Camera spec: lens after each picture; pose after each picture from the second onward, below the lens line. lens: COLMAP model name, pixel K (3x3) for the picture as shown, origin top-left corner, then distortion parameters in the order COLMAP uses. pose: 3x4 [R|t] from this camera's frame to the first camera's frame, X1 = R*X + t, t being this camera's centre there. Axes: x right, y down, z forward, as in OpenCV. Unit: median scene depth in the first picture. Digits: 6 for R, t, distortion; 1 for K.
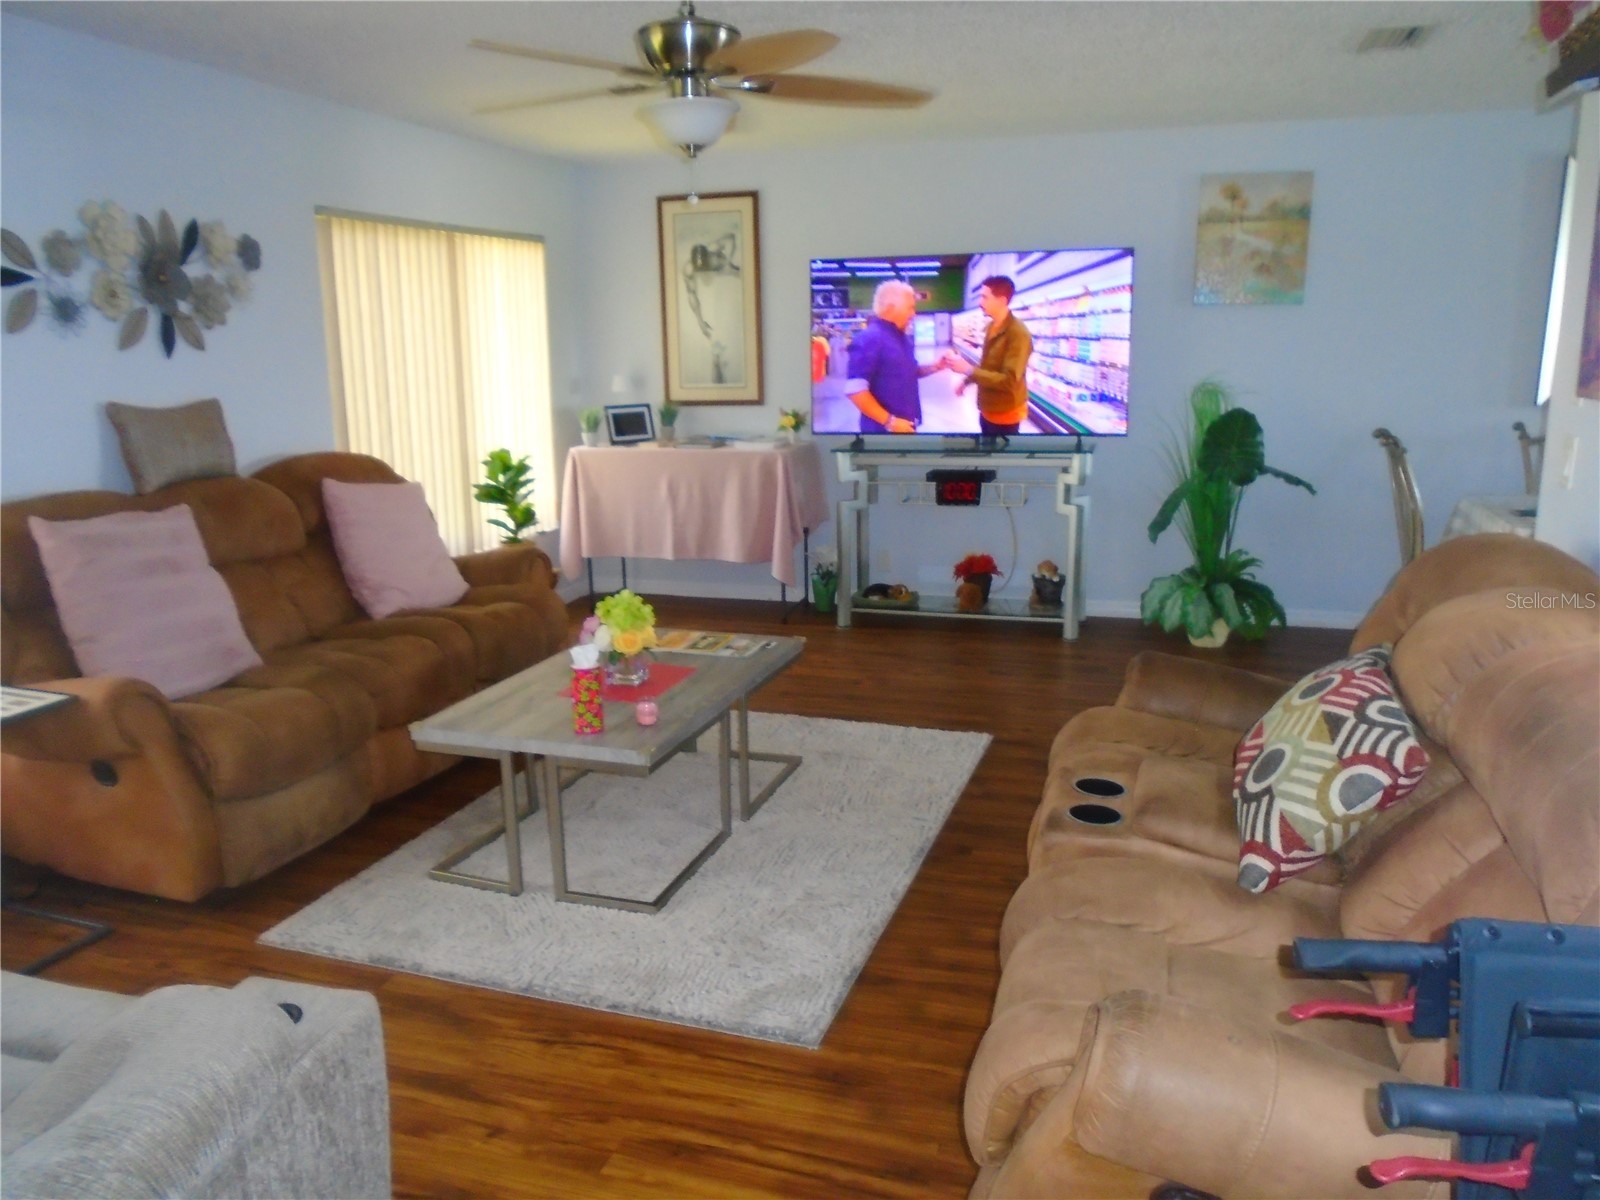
lens RADIAL K [[1177.7, 0, 800.0], [0, 1177.7, 600.0], [0, 0, 1]] dist [-0.034039, 0.001590]
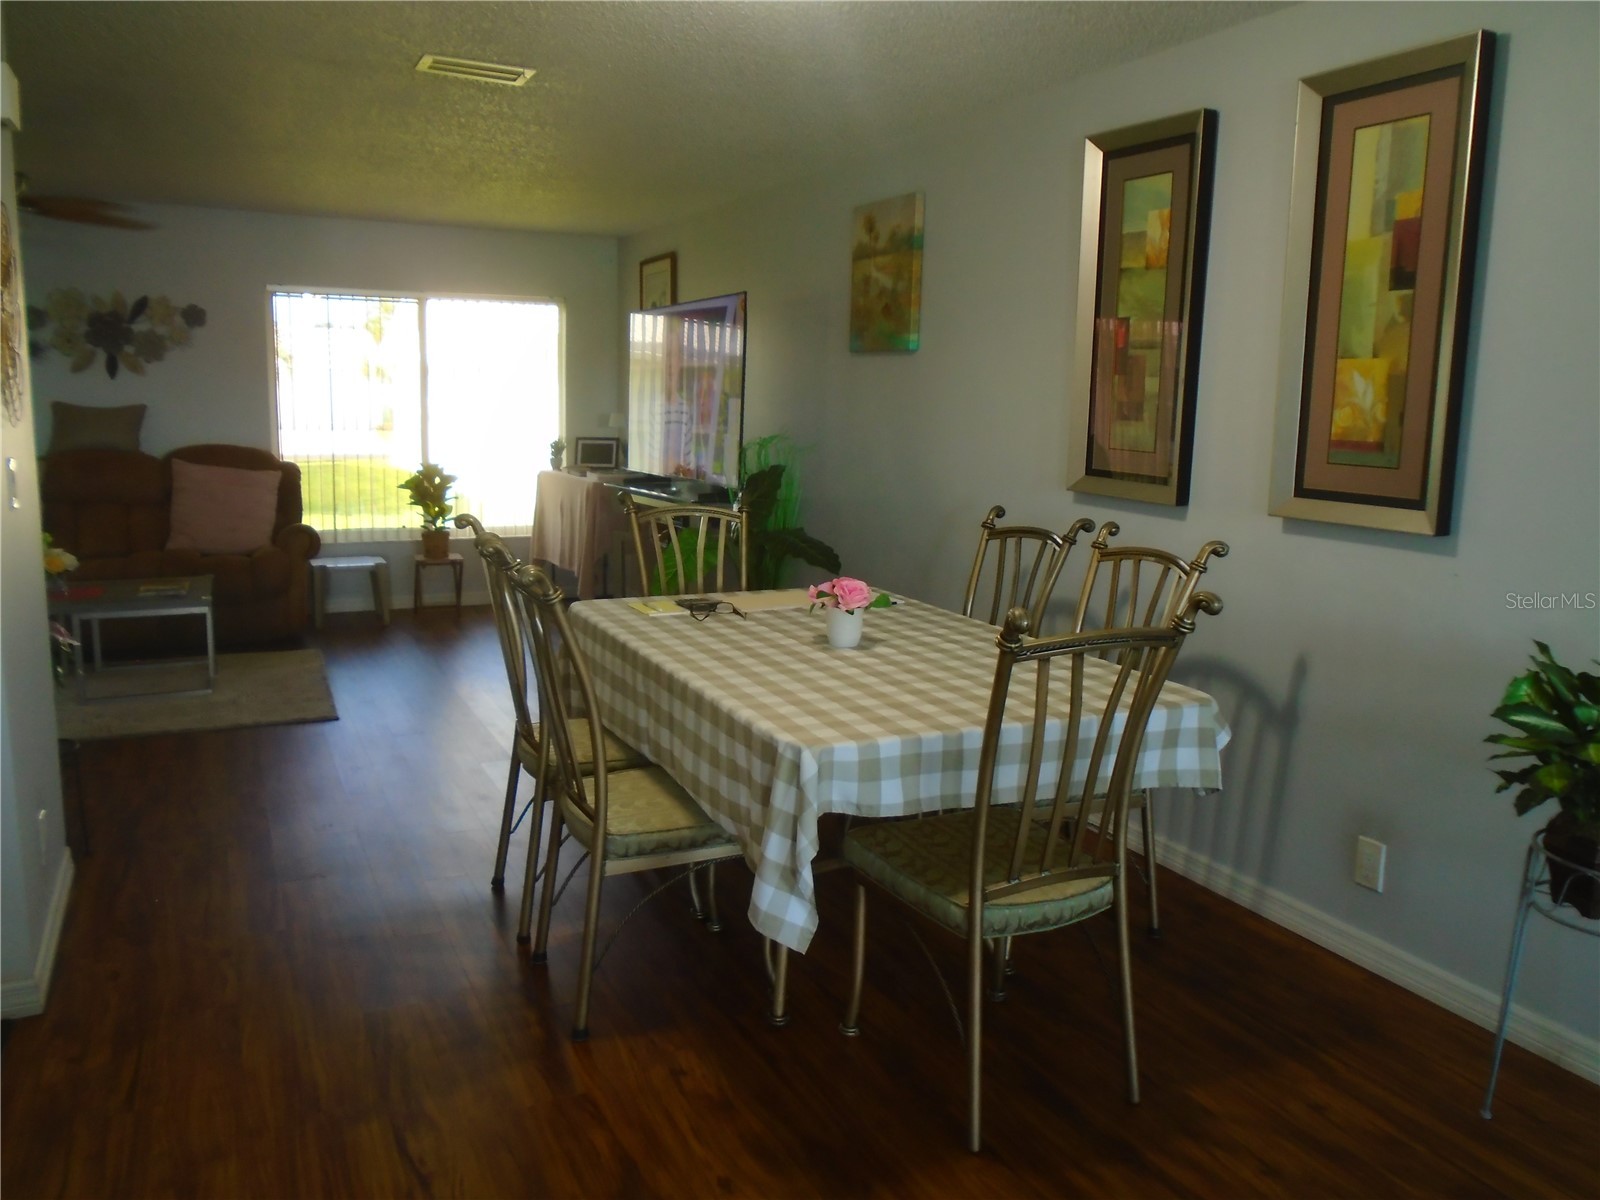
lens RADIAL K [[1217.7, 0, 808.0], [0, 1217.7, 601.6], [0, 0, 1]] dist [-0.032671, 0.013876]
pose [[0.698552, 0.145154, -0.700682, 1.235471], [-0.187683, 0.982094, 0.016338, -0.098829], [0.690507, 0.120093, 0.713287, 0.442363]]
